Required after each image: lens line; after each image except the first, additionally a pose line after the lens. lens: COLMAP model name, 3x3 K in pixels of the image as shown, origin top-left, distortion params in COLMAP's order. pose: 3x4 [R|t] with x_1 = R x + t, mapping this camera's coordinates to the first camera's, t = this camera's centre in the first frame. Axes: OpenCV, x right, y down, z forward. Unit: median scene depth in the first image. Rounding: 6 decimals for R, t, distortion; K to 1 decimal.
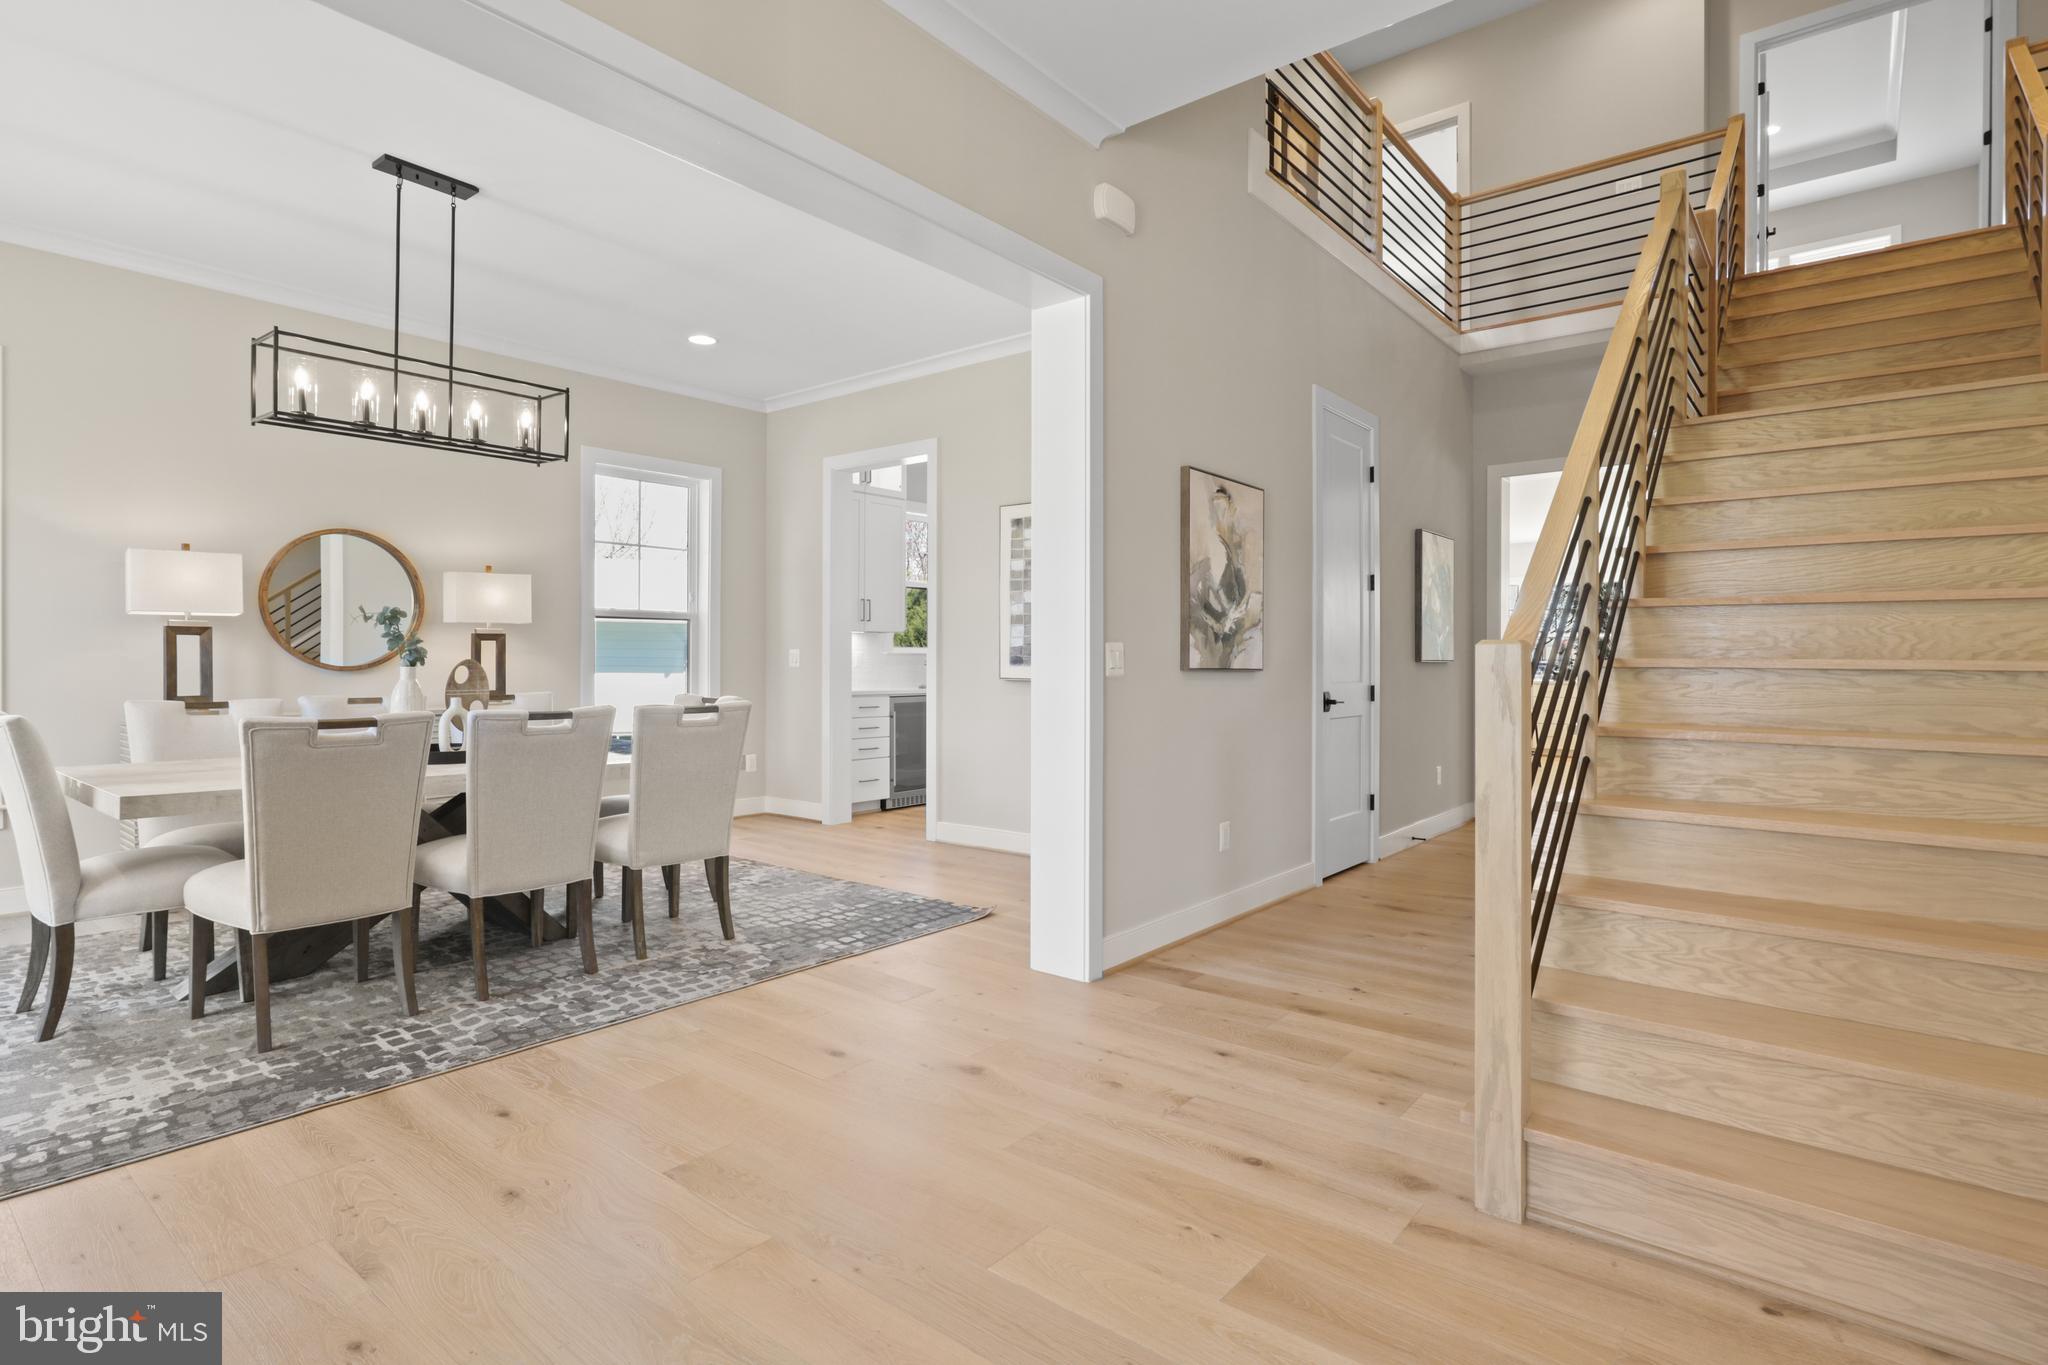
lens RADIAL K [[1023.9, 0, 1024.3], [0, 1023.9, 665.3], [0, 0, 1]] dist [-0.017862, 0.009979]
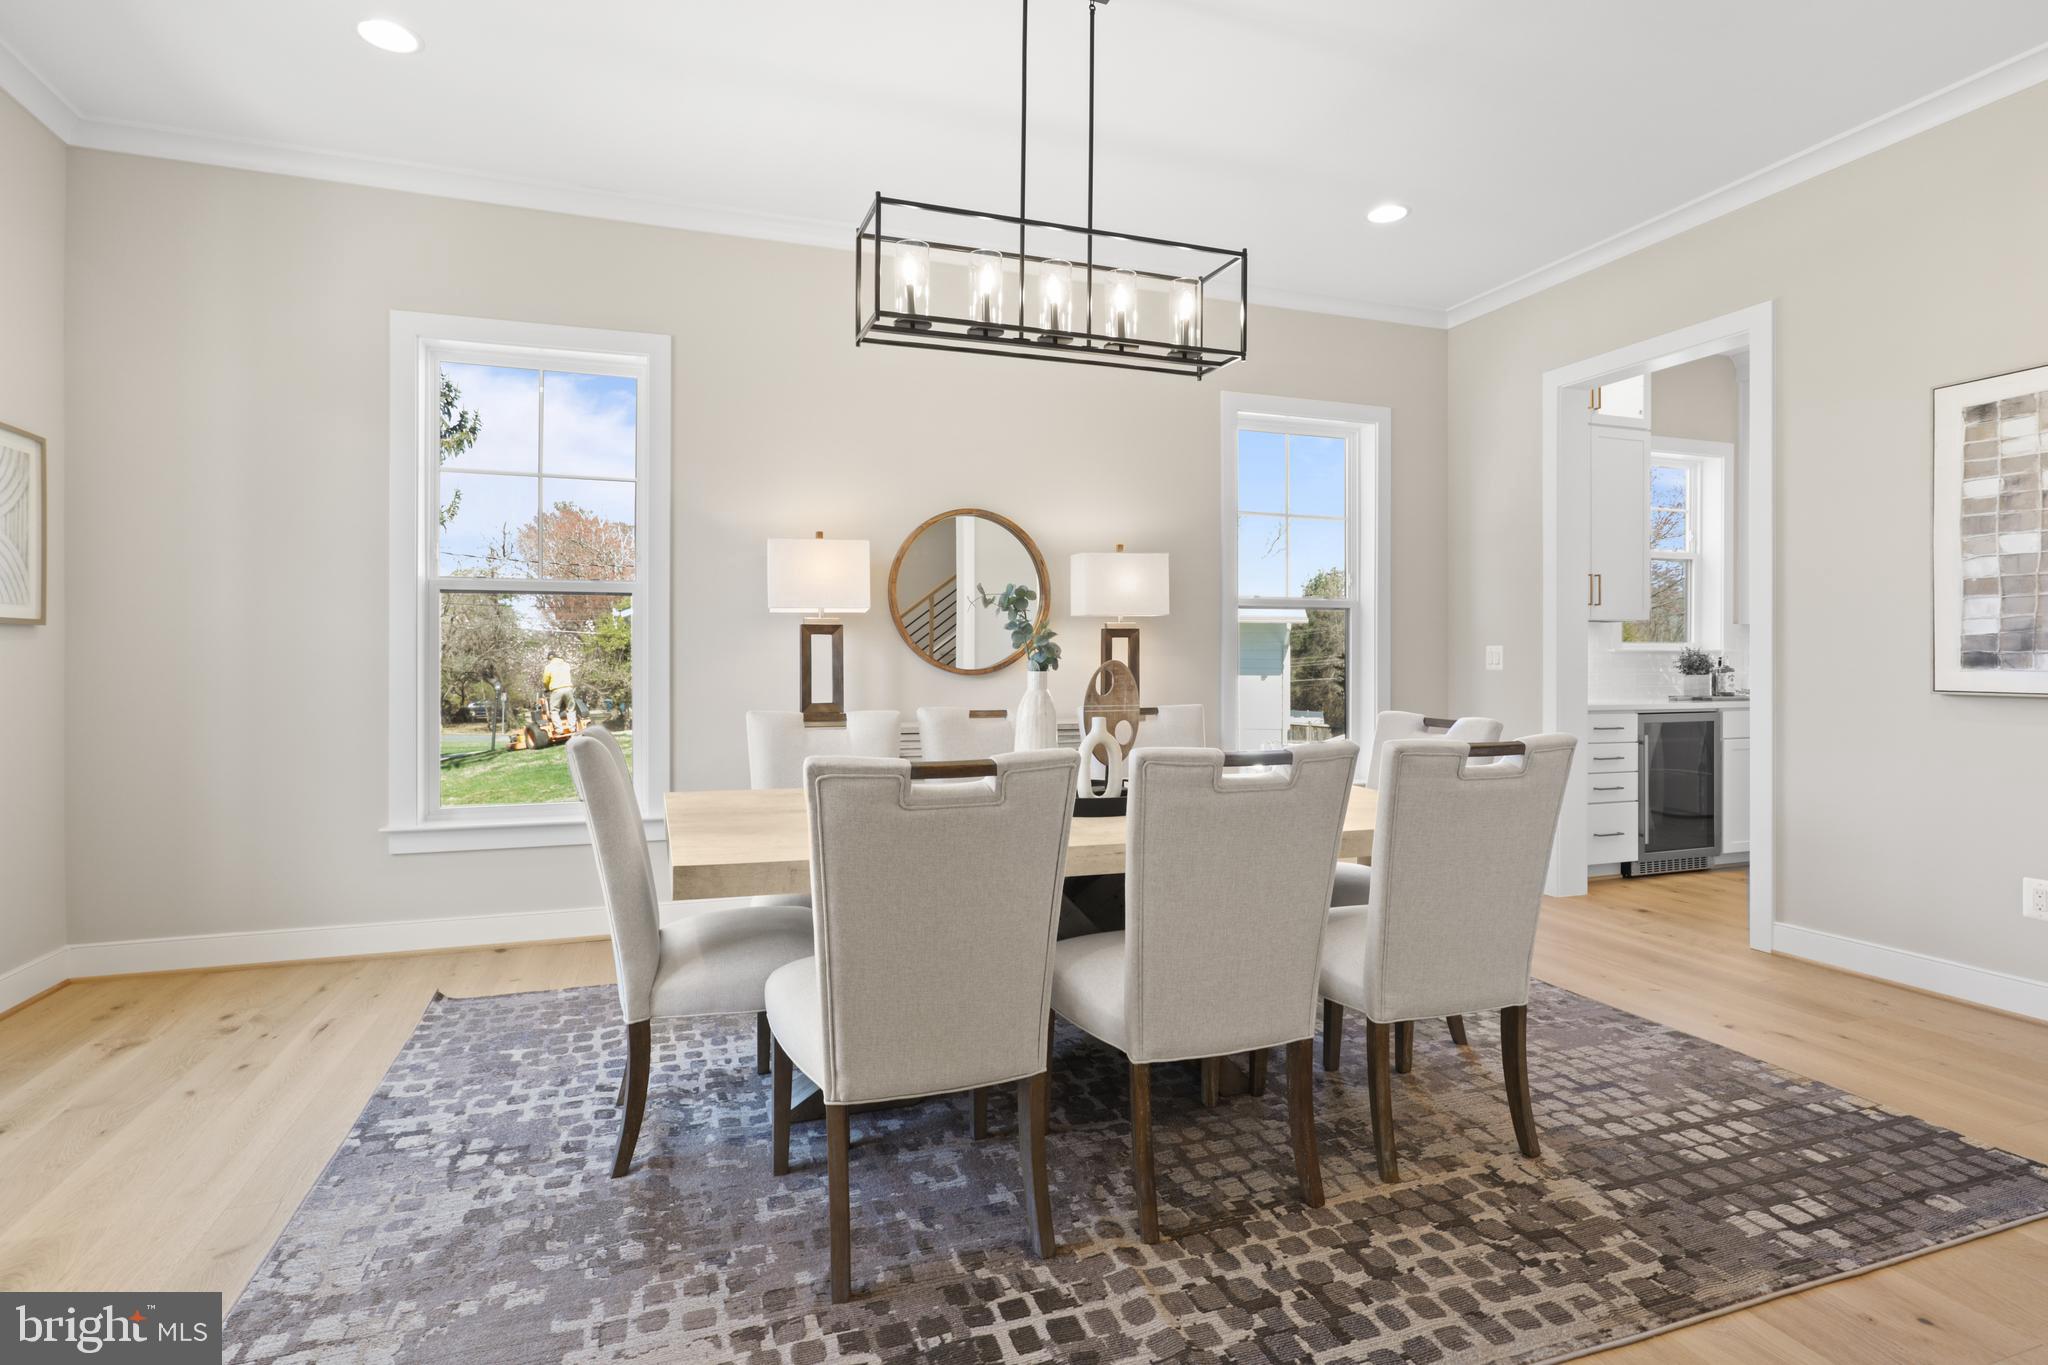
lens RADIAL K [[1023.9, 0, 1026.9], [0, 1023.9, 662.1], [0, 0, 1]] dist [-0.017862, 0.009979]
pose [[0.854524, -0.002969, -0.519404, -0.269672], [0.000474, 0.999988, -0.004936, -0.001679], [0.519412, 0.003972, 0.854515, 0.433176]]
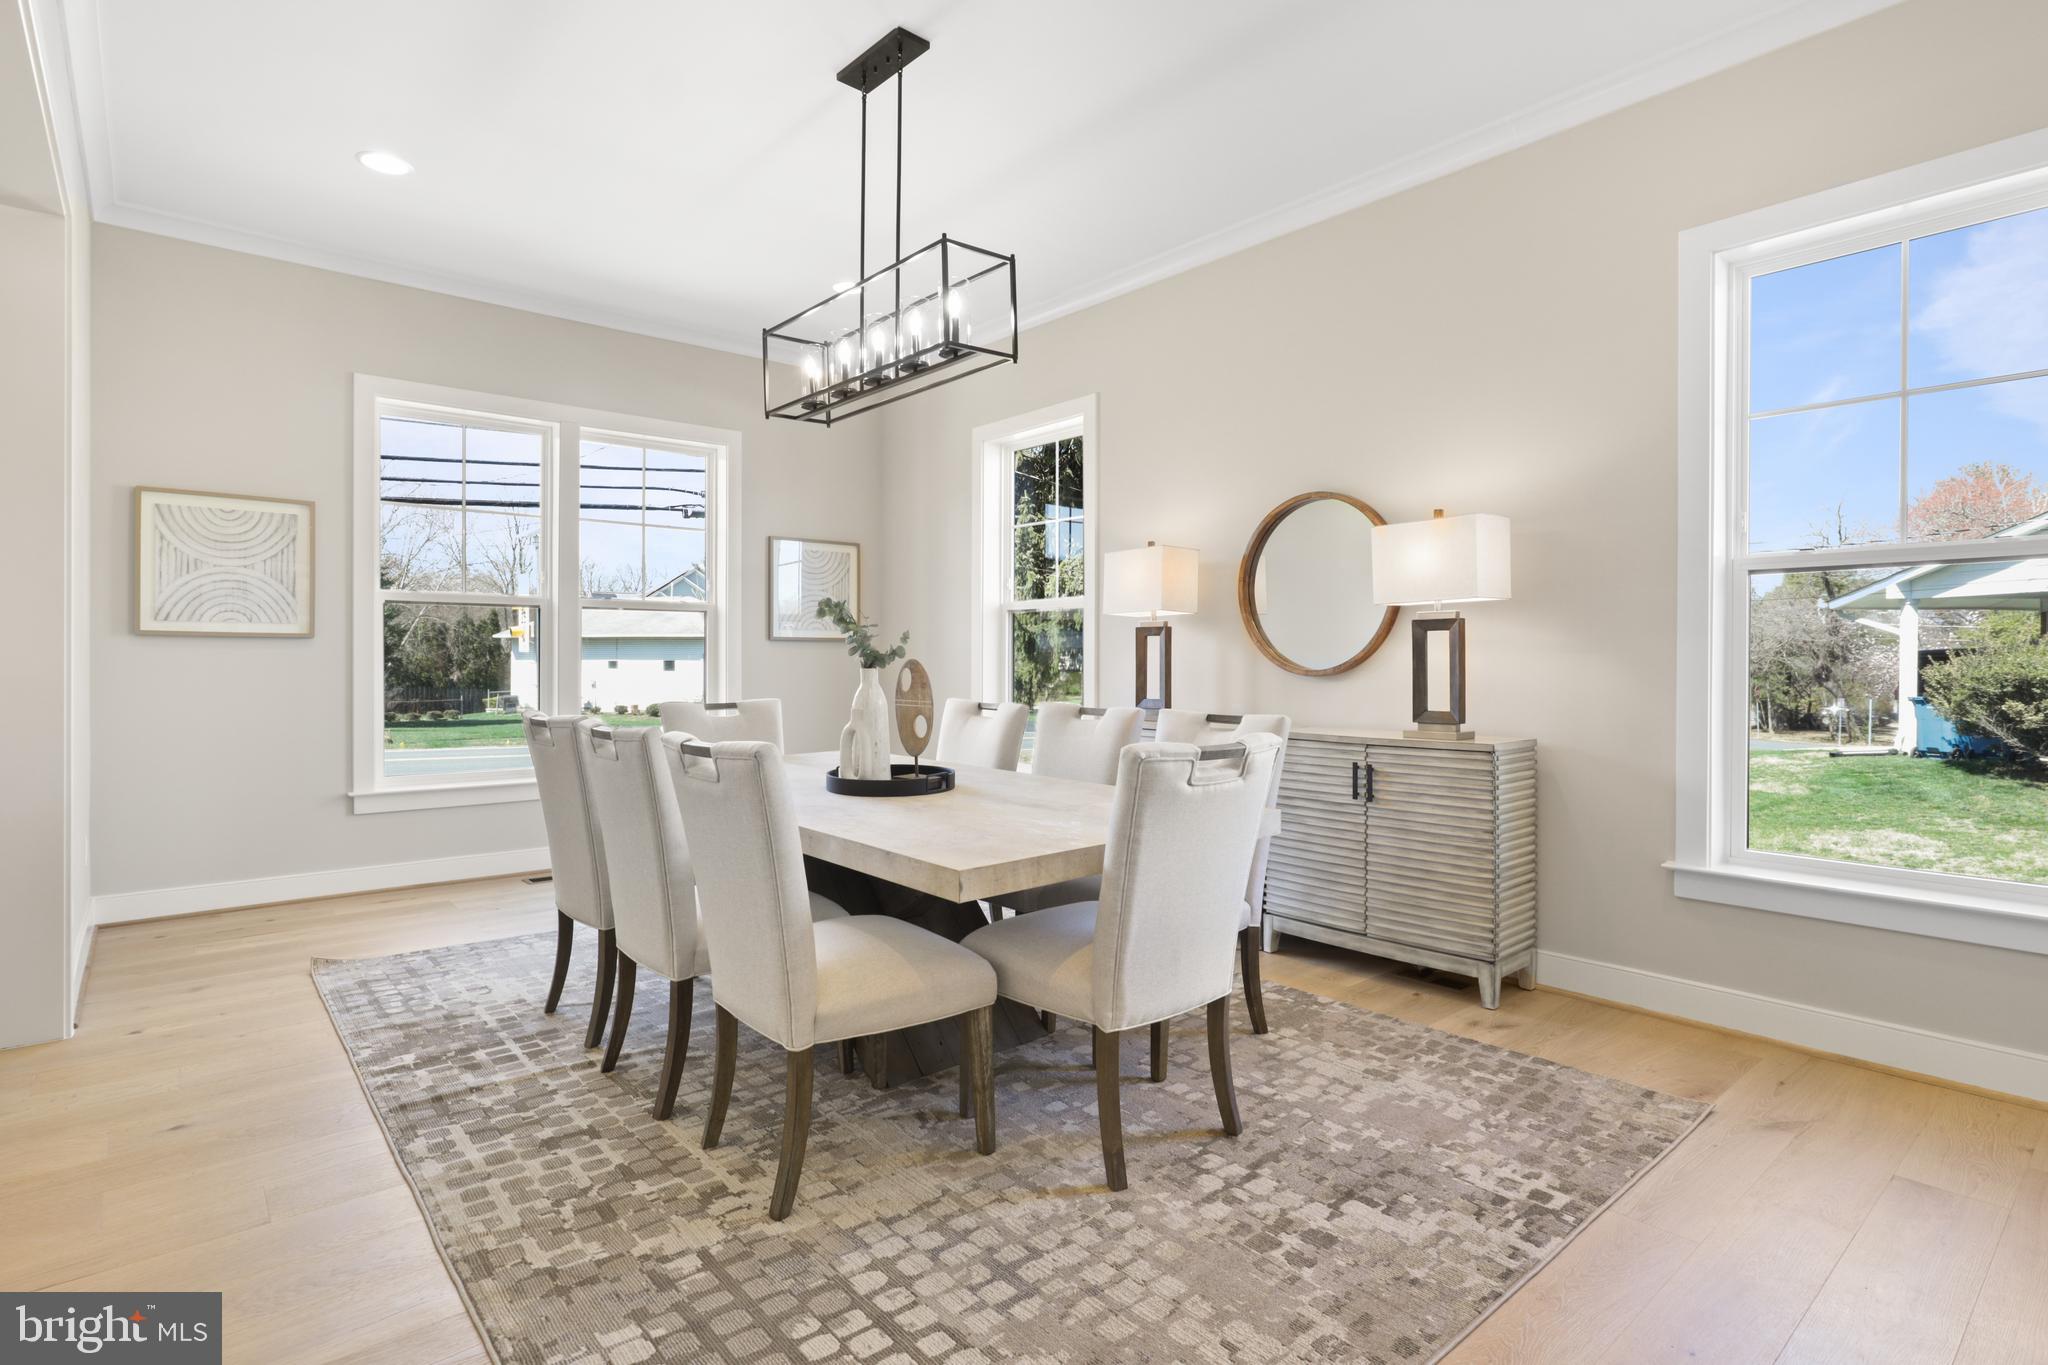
lens RADIAL K [[1023.9, 0, 1026.2], [0, 1023.9, 663.6], [0, 0, 1]] dist [-0.017862, 0.009979]
pose [[-0.177314, 0.000888, -0.984154, 0.208596], [-0.008986, 0.999956, 0.002521, -0.006464], [0.984113, 0.009290, -0.177298, 1.391562]]
